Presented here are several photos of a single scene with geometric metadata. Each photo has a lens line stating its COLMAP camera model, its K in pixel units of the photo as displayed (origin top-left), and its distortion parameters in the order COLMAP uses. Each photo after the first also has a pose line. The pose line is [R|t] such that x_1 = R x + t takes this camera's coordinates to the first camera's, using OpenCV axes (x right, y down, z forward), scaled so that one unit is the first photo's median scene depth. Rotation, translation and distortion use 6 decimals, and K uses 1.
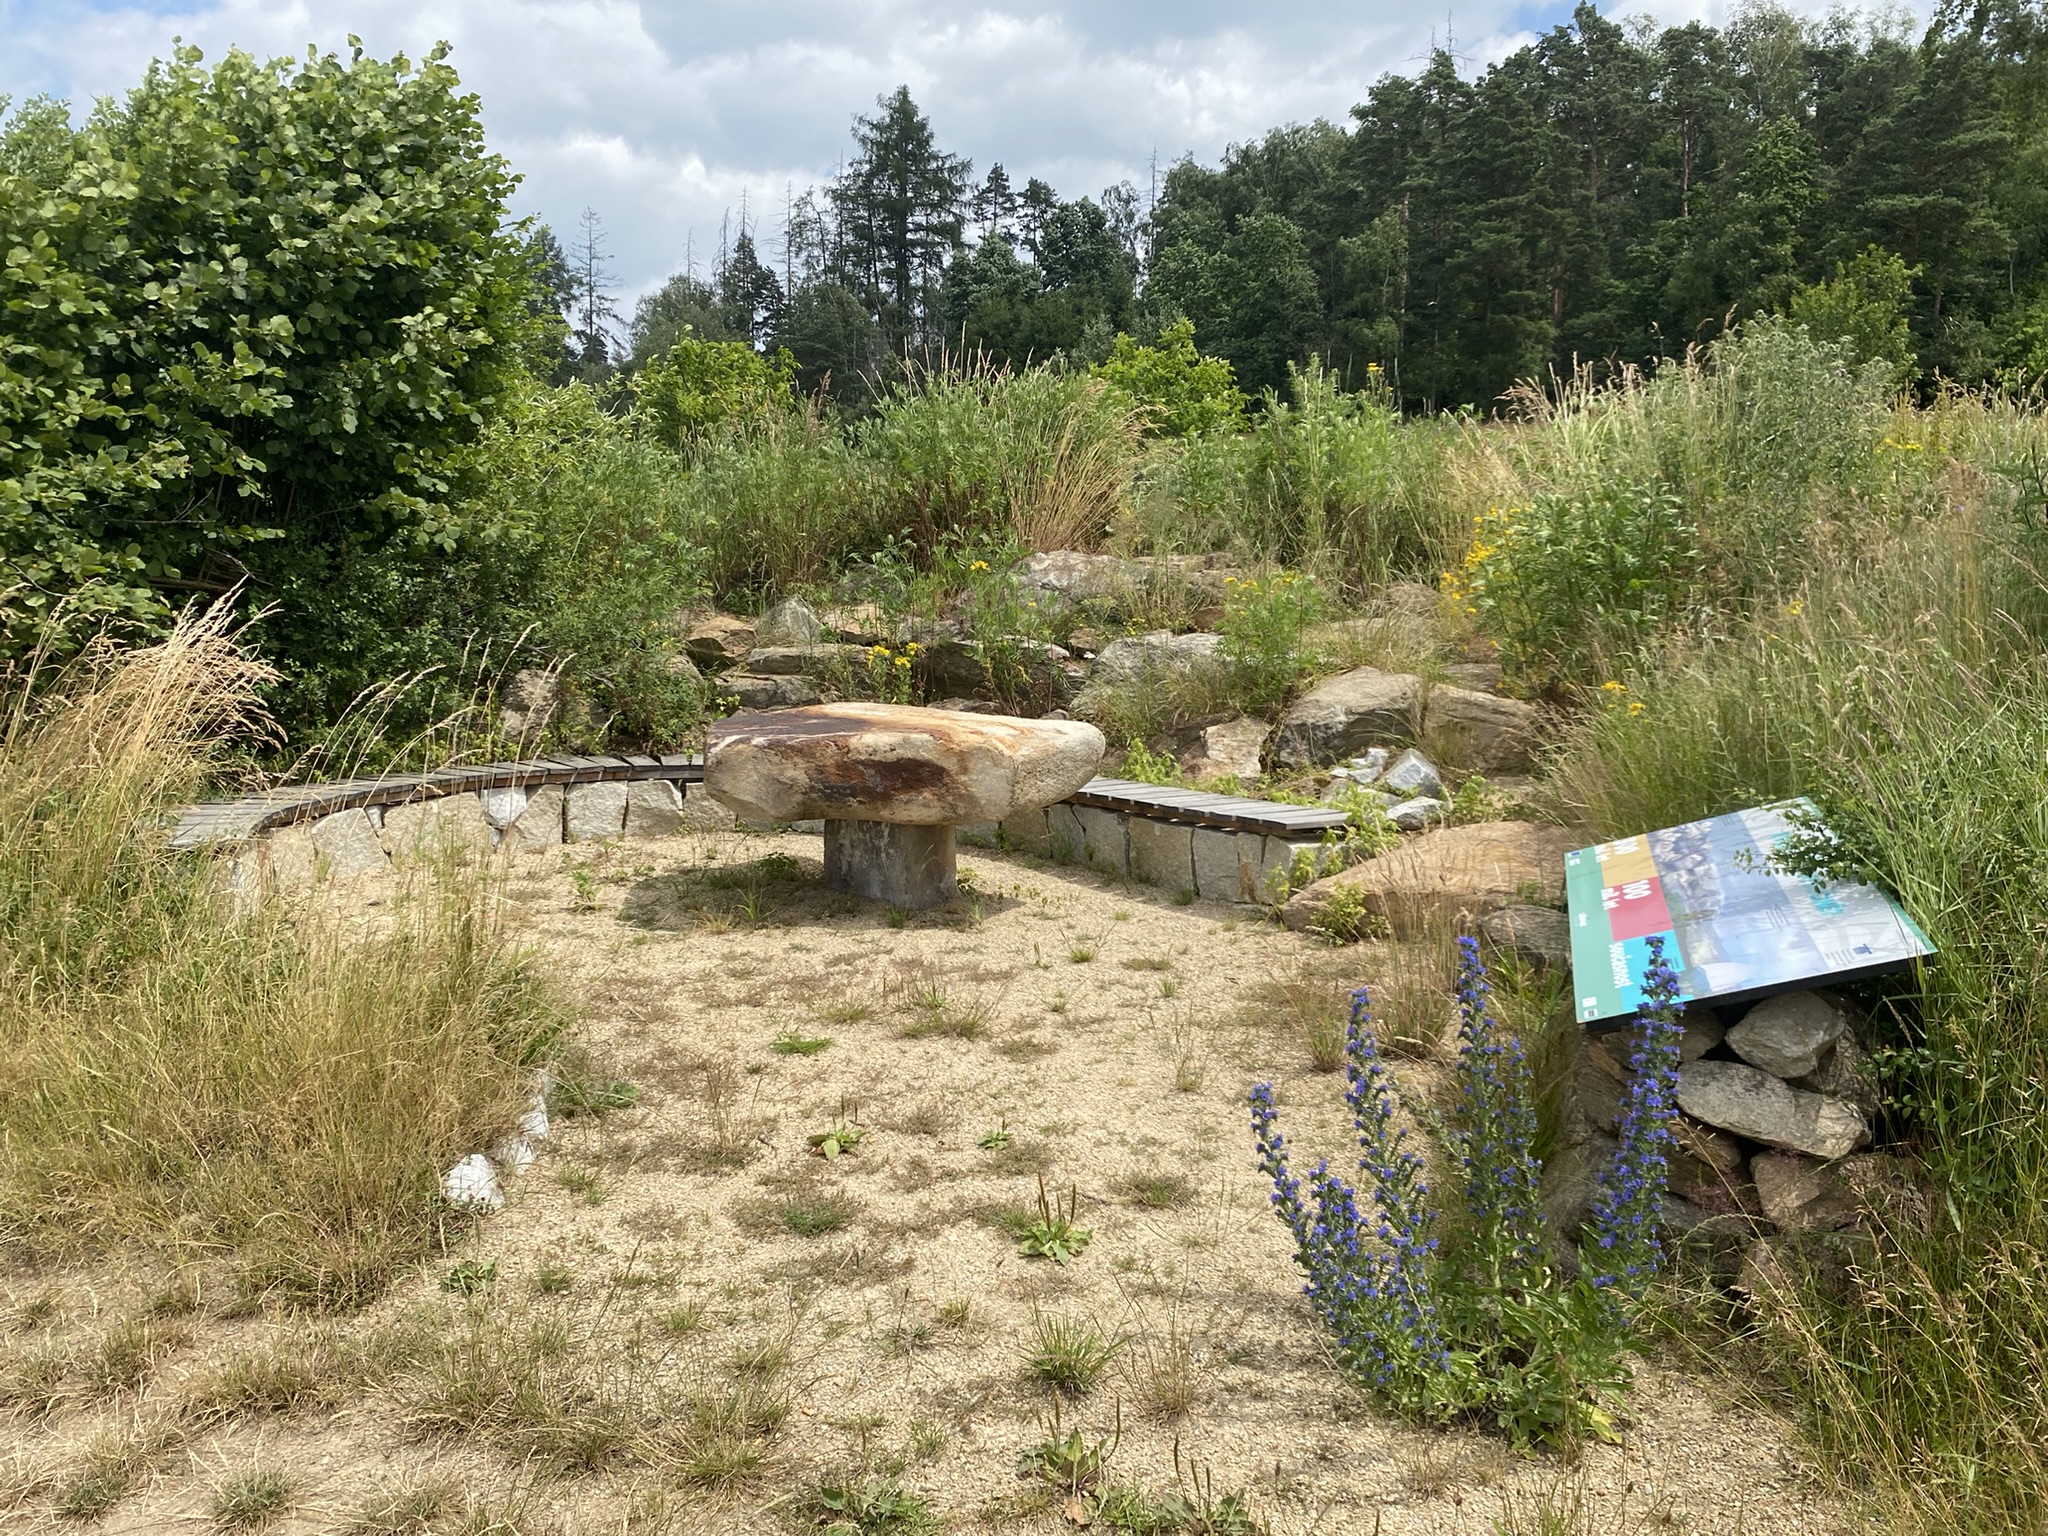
lens RADIAL K [[1537.2, 0, 1027.8], [0, 1537.2, 779.9], [0, 0, 1]] dist [0.034579, -0.043902]
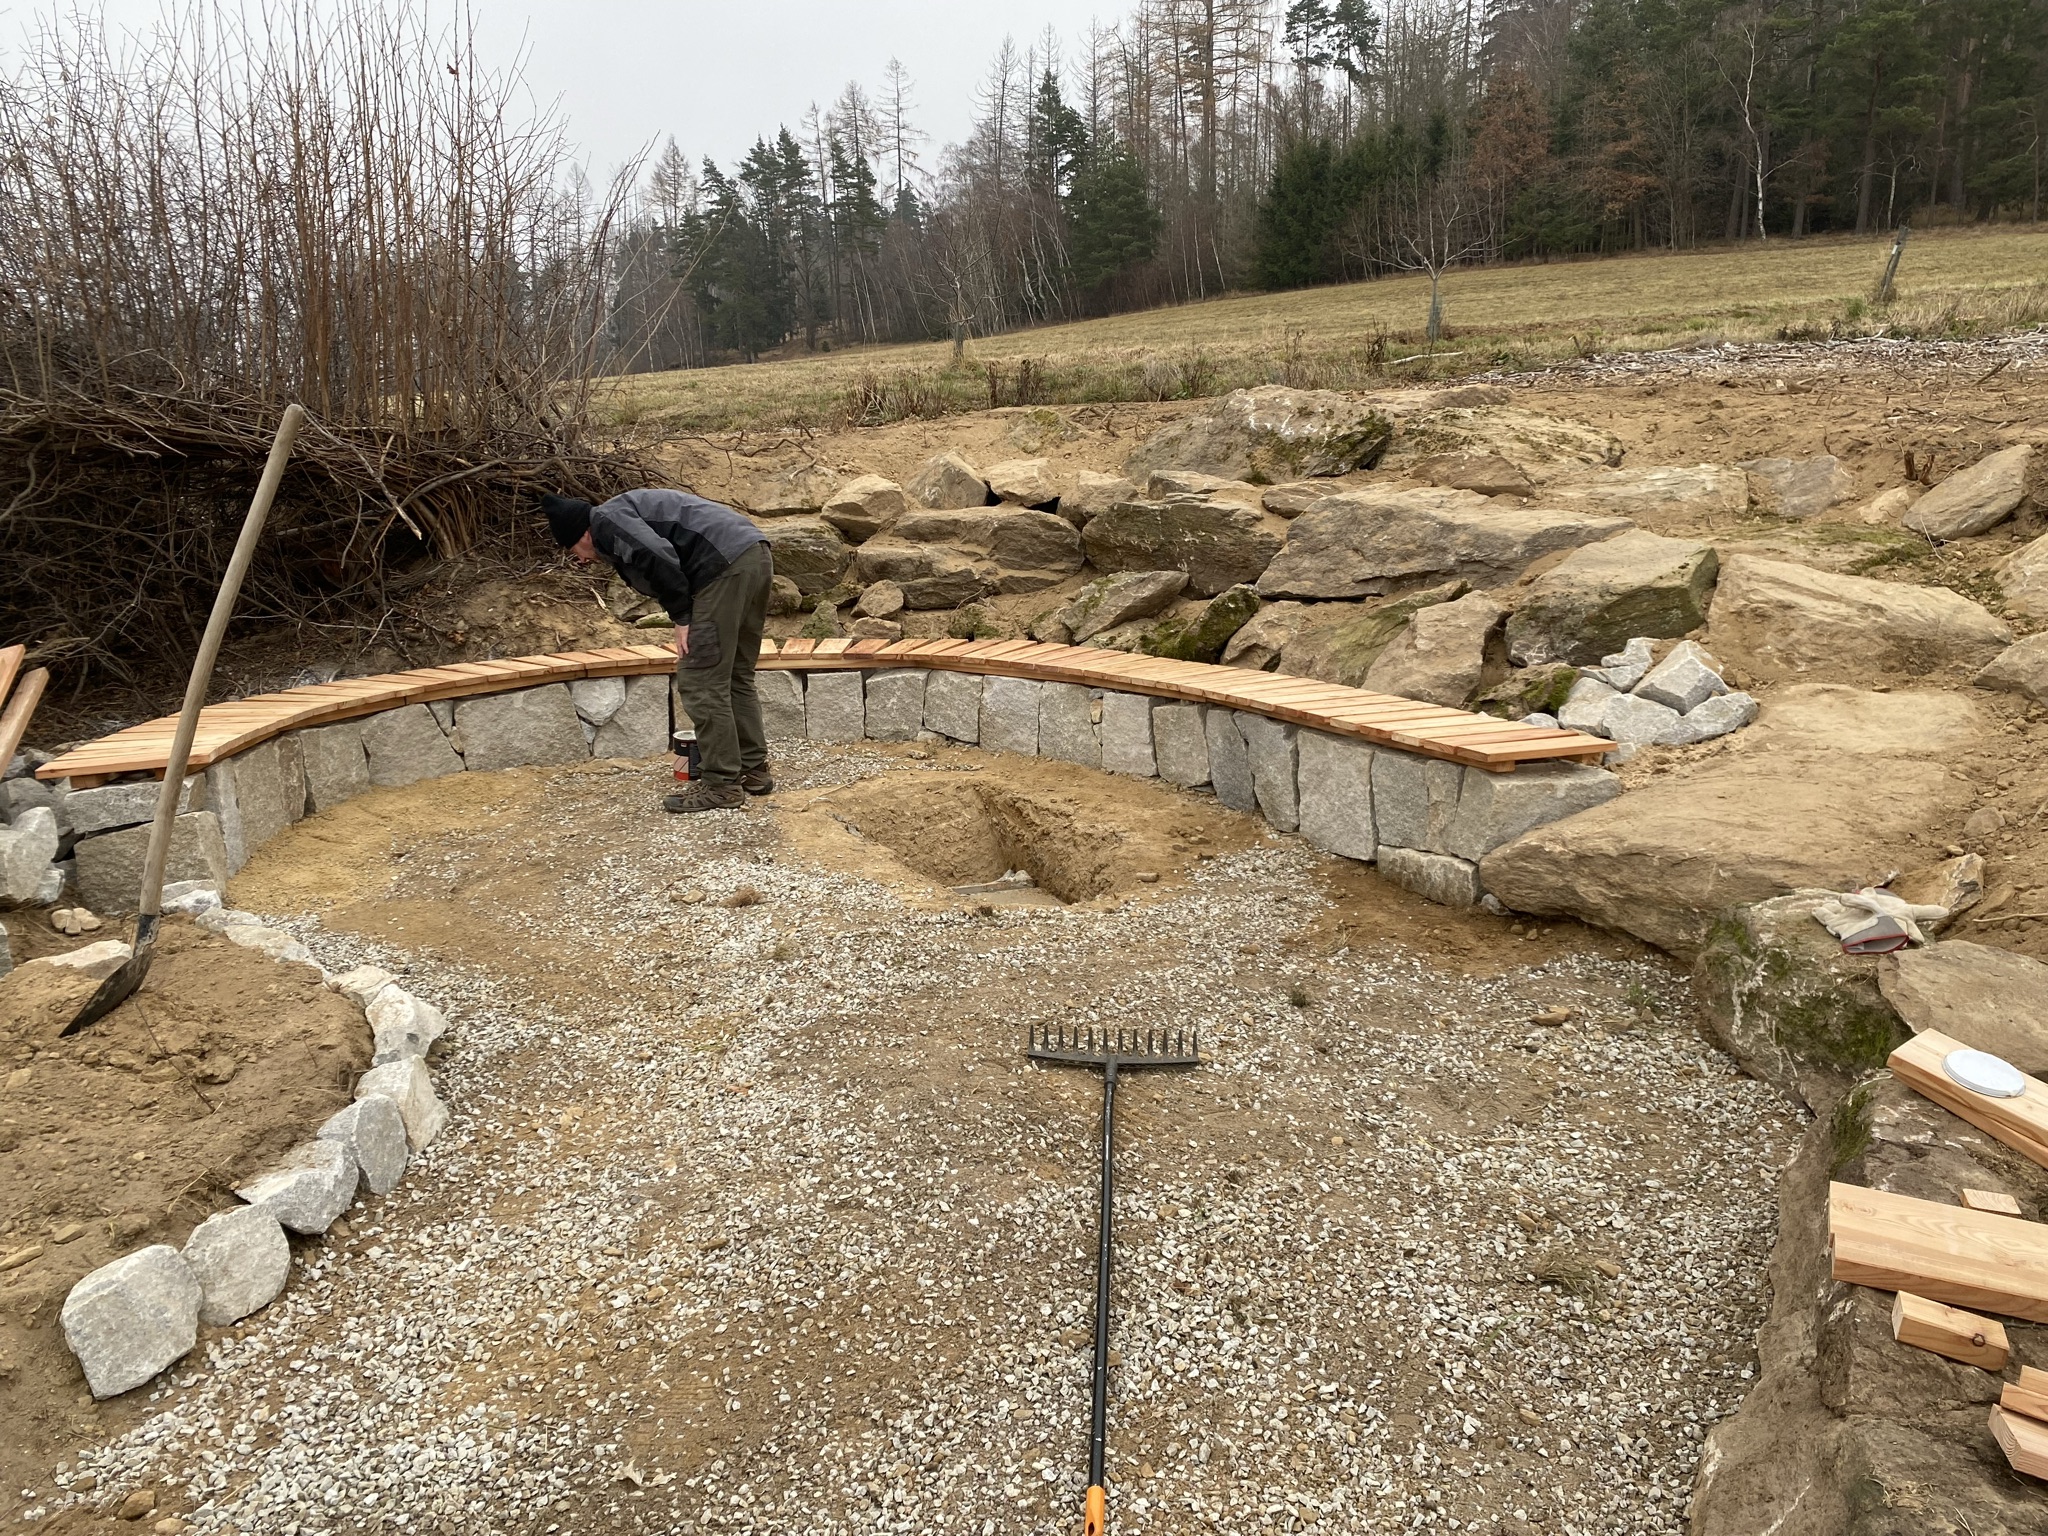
lens RADIAL K [[1524.6, 0, 1014.5], [0, 1524.6, 767.4], [0, 0, 1]] dist [0.068874, -0.111952]
pose [[0.978400, 0.021010, -0.205650, 0.082070], [-0.002963, 0.996145, 0.087675, -0.023379], [0.206699, -0.085171, 0.974690, 0.195247]]
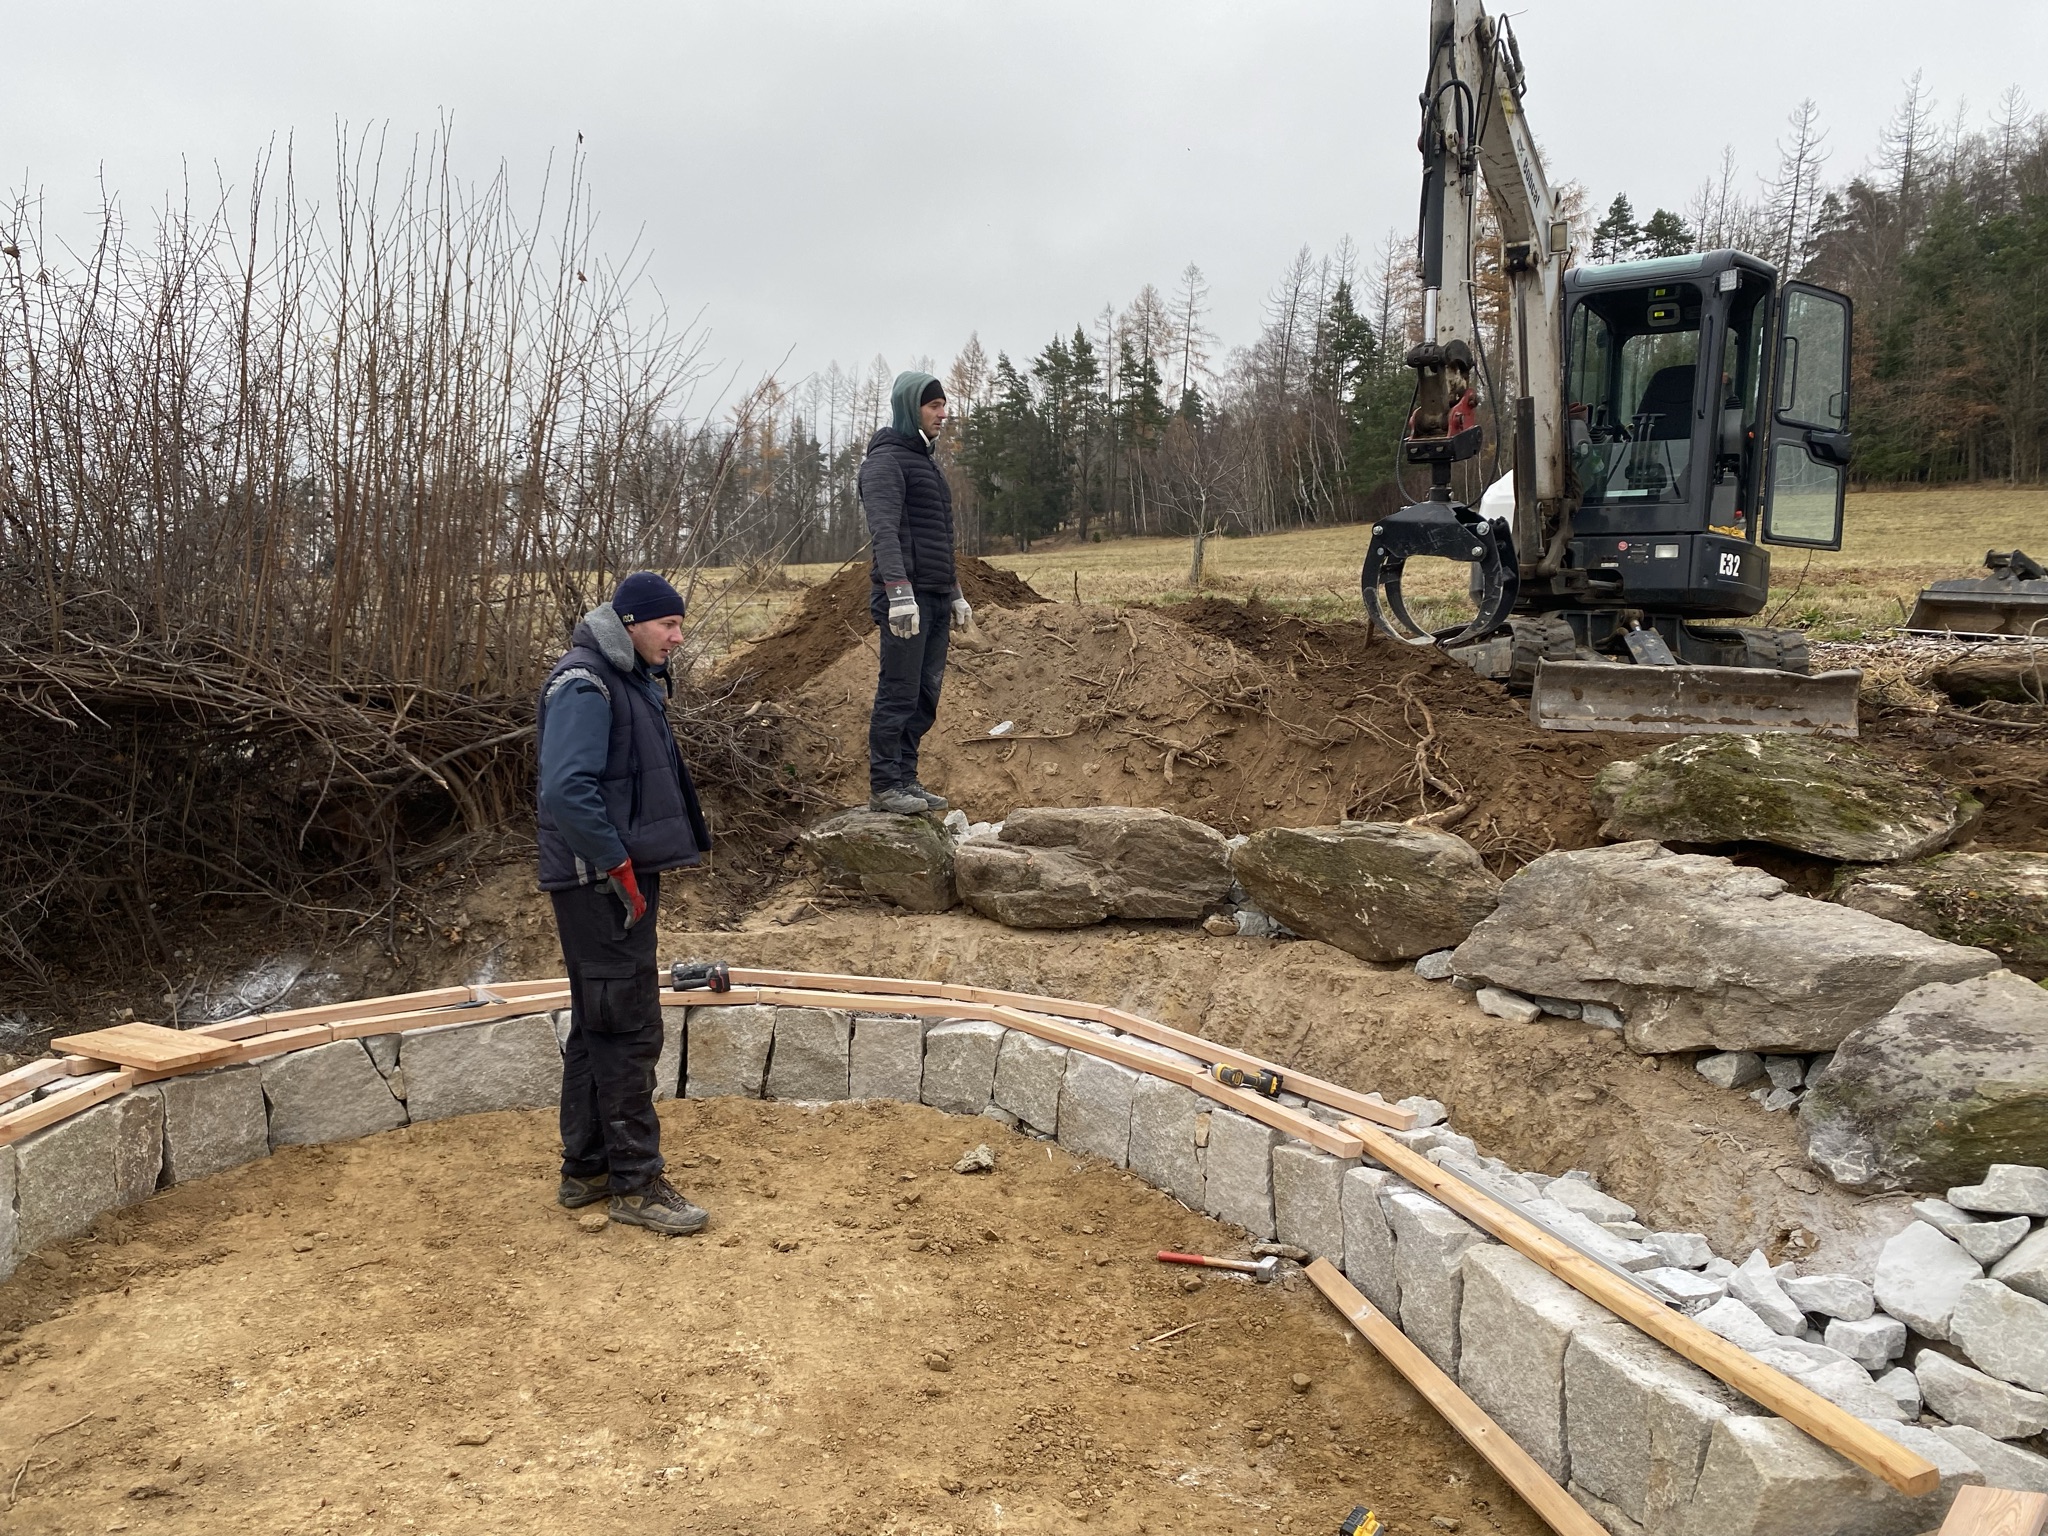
lens RADIAL K [[1532.2, 0, 1021.4], [0, 1532.2, 812.2], [0, 0, 1]] dist [0.052950, -0.065508]
pose [[0.930201, 0.078133, -0.358639, 0.099918], [-0.082019, 0.996621, 0.004390, -0.111394], [0.357771, 0.025331, 0.933466, 0.423113]]
